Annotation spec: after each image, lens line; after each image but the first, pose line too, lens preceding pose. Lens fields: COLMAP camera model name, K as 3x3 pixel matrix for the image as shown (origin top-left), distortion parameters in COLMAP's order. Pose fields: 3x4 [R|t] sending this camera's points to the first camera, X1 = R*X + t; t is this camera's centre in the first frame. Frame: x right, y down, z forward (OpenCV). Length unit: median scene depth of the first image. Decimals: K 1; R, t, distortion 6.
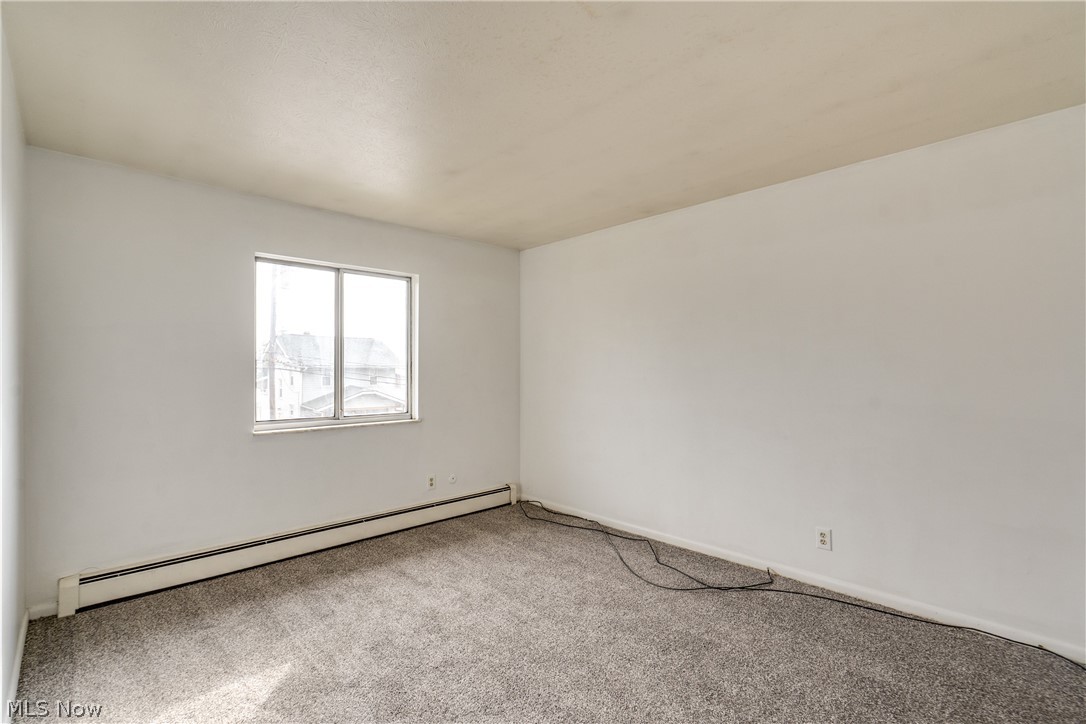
lens RADIAL K [[496.2, 0, 543.0], [0, 496.2, 362.0], [0, 0, 1]] dist [0.000264, 0.000161]
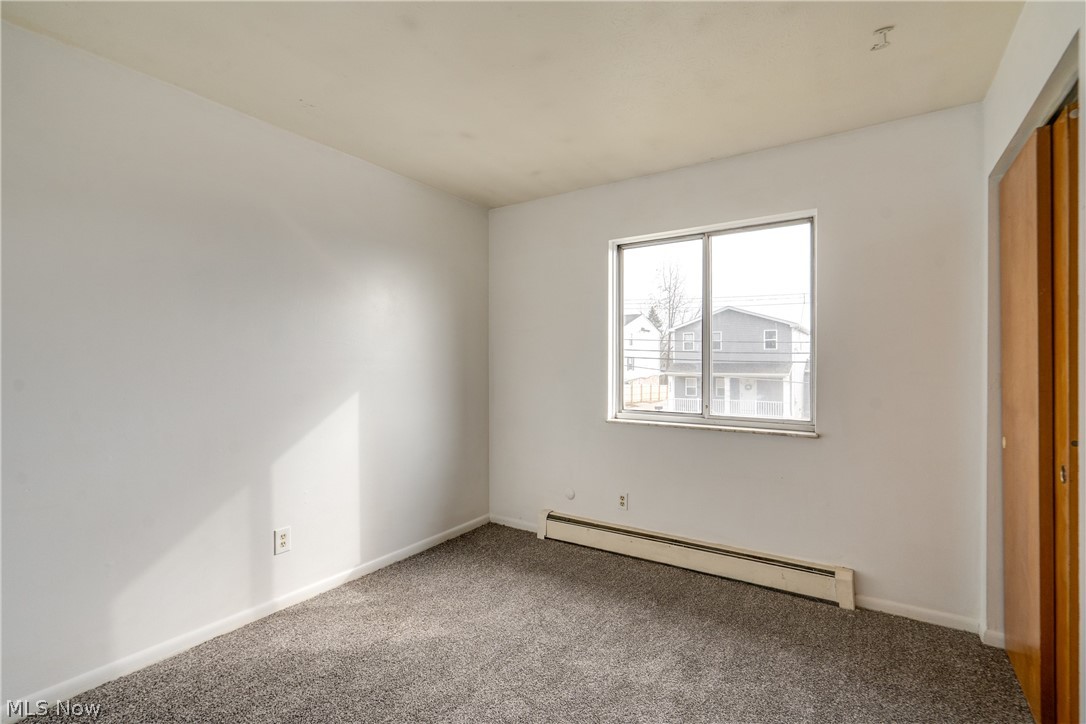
lens RADIAL K [[574.7, 0, 543.0], [0, 574.7, 362.0], [0, 0, 1]] dist [-0.000842, -0.000144]
pose [[0.163520, -0.012245, -0.986464, 0.479796], [0.002867, 0.999925, -0.011937, 0.034723], [0.986536, -0.000876, 0.163543, 0.585133]]
